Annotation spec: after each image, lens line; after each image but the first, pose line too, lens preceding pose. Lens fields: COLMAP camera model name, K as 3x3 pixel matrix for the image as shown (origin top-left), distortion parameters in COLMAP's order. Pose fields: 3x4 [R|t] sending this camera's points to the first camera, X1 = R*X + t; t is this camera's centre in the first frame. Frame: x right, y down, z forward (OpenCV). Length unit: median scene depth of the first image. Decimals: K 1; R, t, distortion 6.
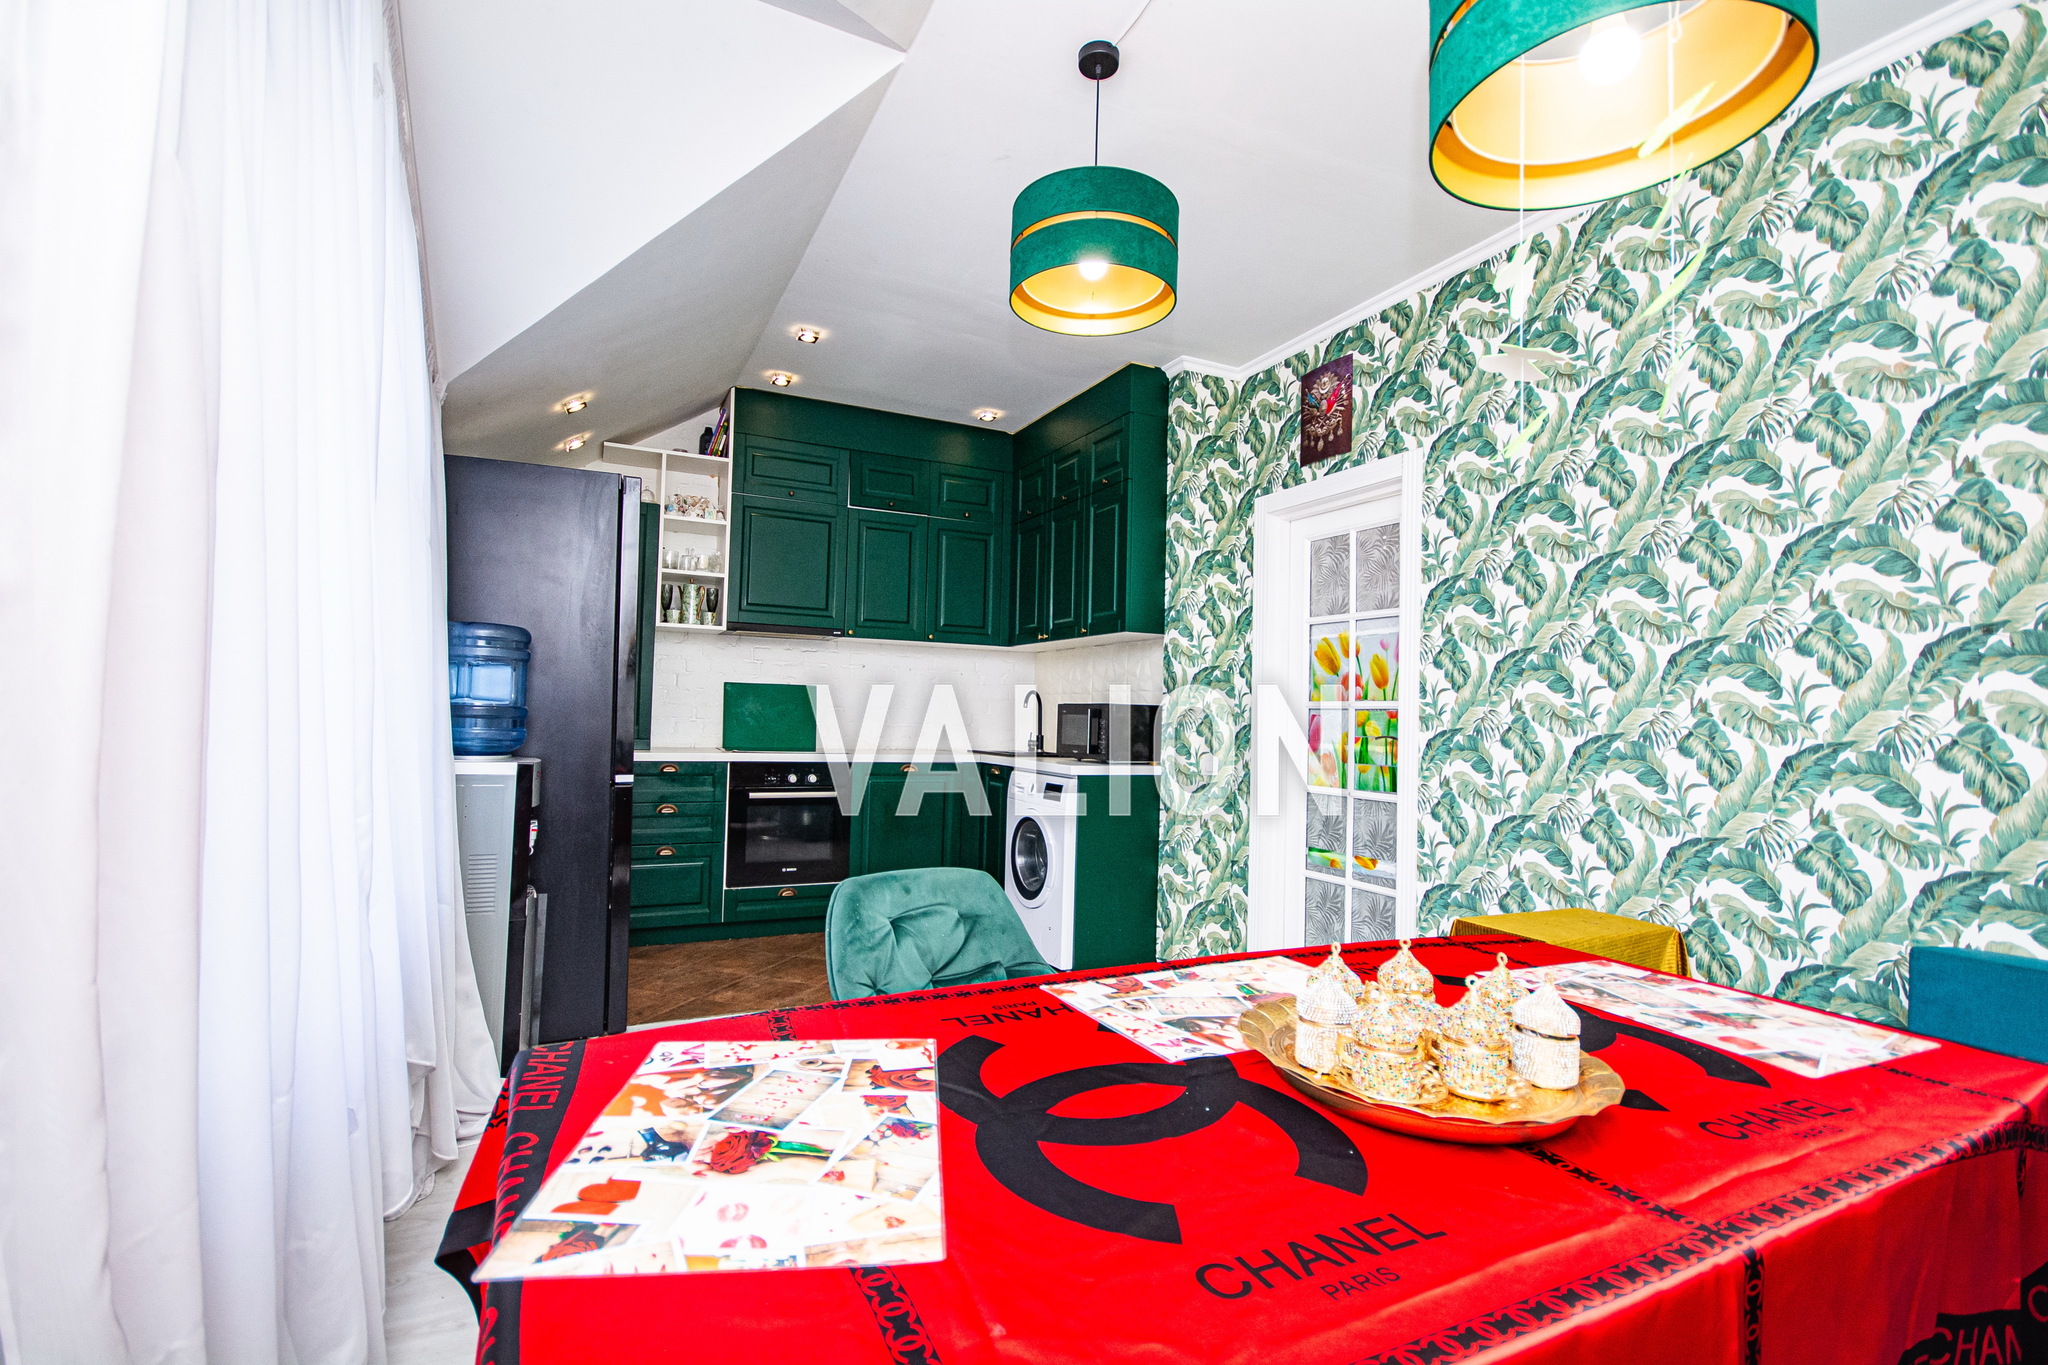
lens RADIAL K [[918.6, 0, 1022.3], [0, 918.6, 681.0], [0, 0, 1]] dist [0.016779, -0.012688]
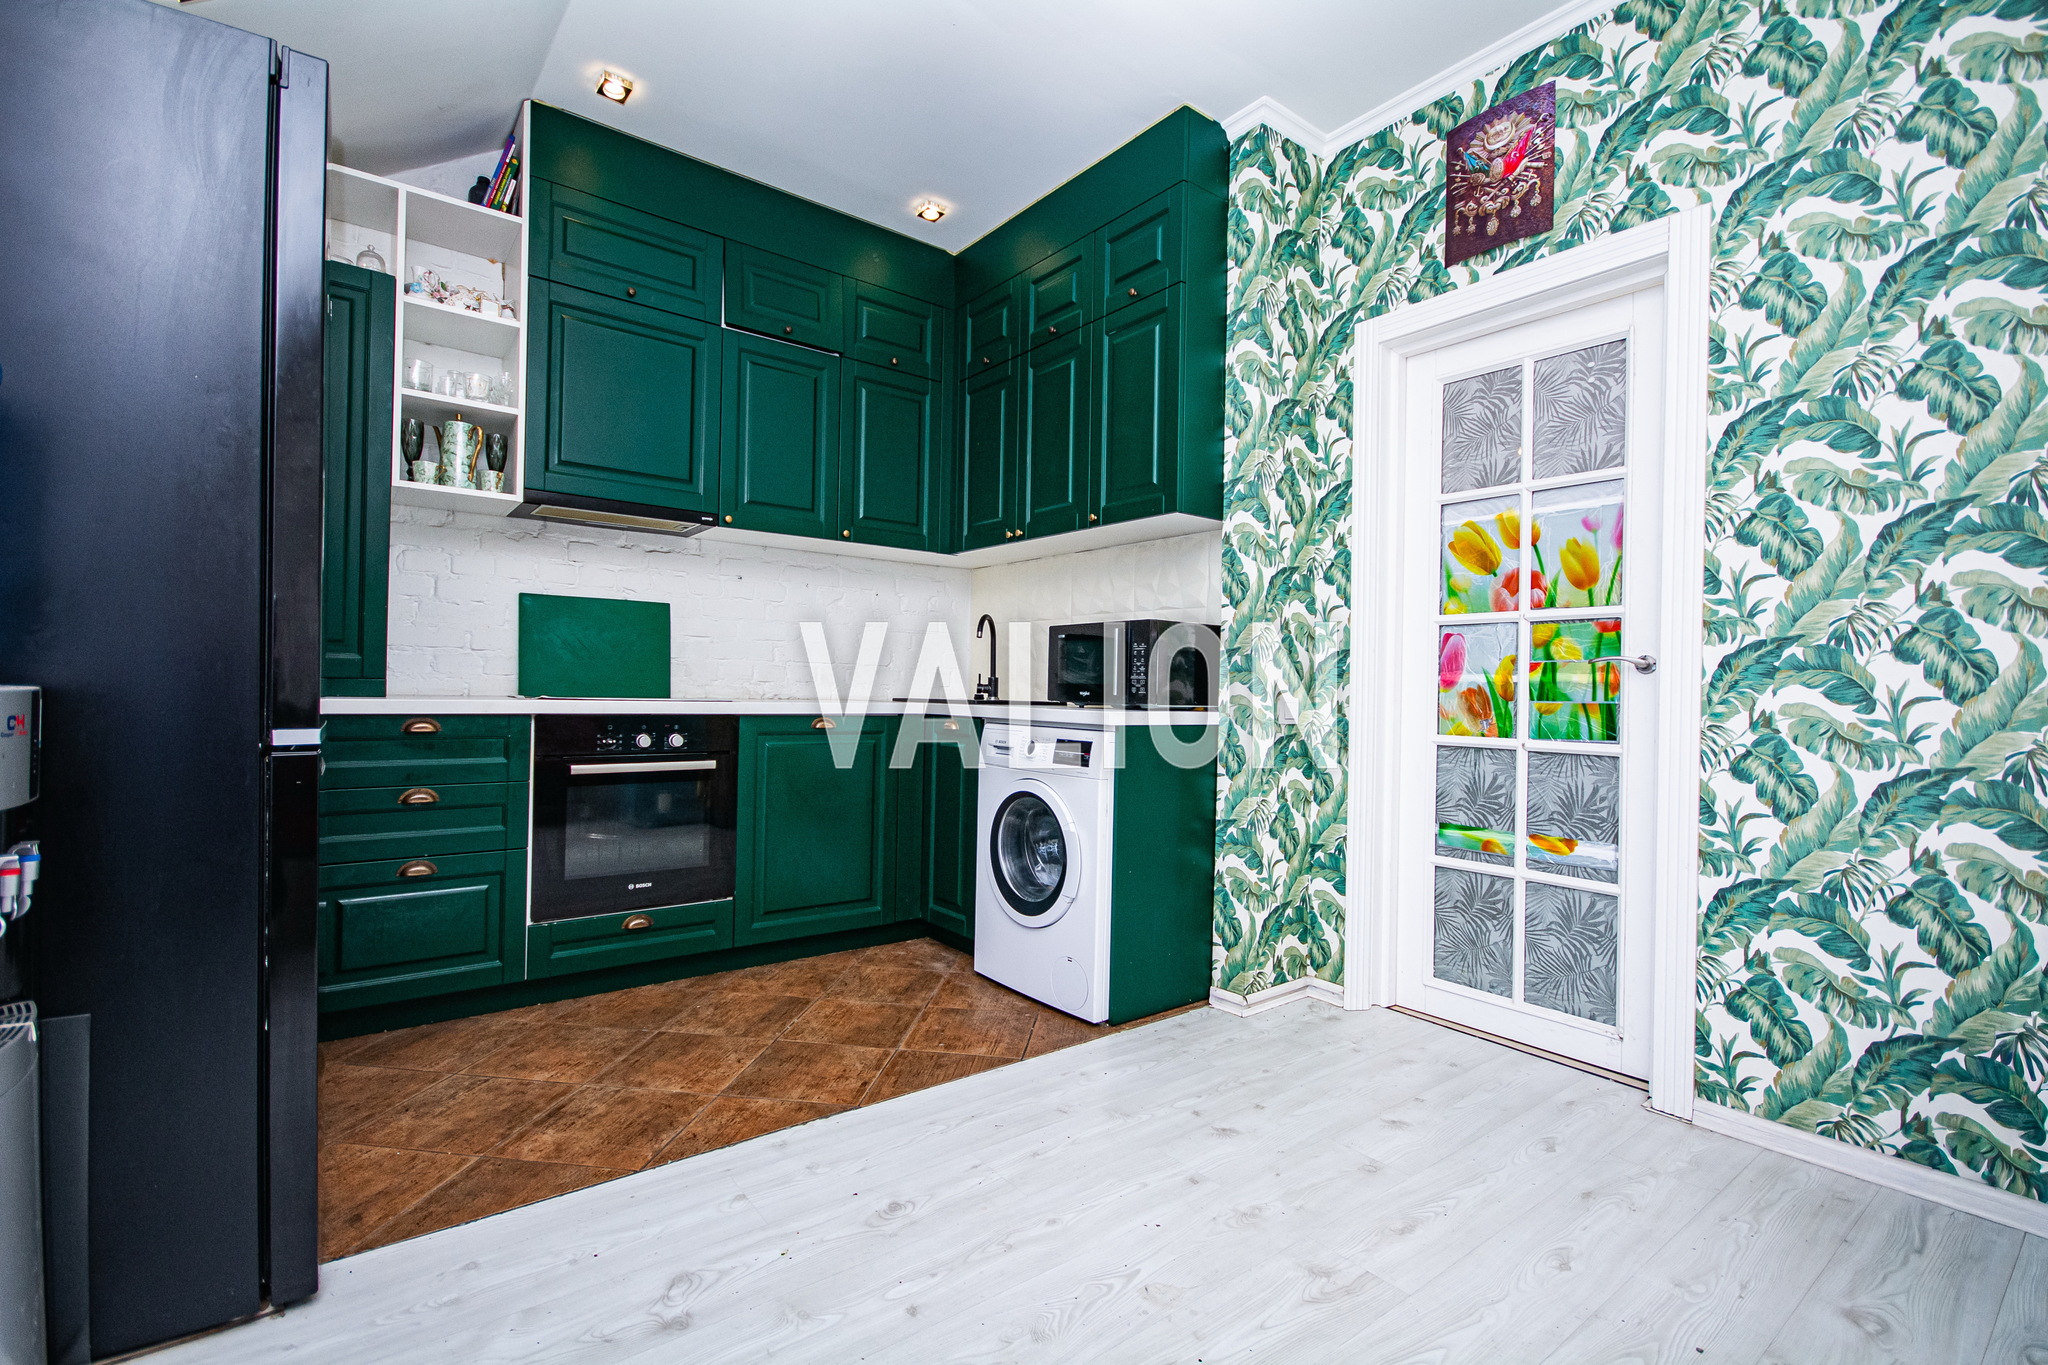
lens RADIAL K [[918.6, 0, 1028.6], [0, 918.6, 678.8], [0, 0, 1]] dist [0.016779, -0.012688]
pose [[0.979110, -0.004827, 0.203272, -0.129264], [-0.002051, 0.999433, 0.033613, 0.045440], [-0.203319, -0.033328, 0.978545, 0.360618]]
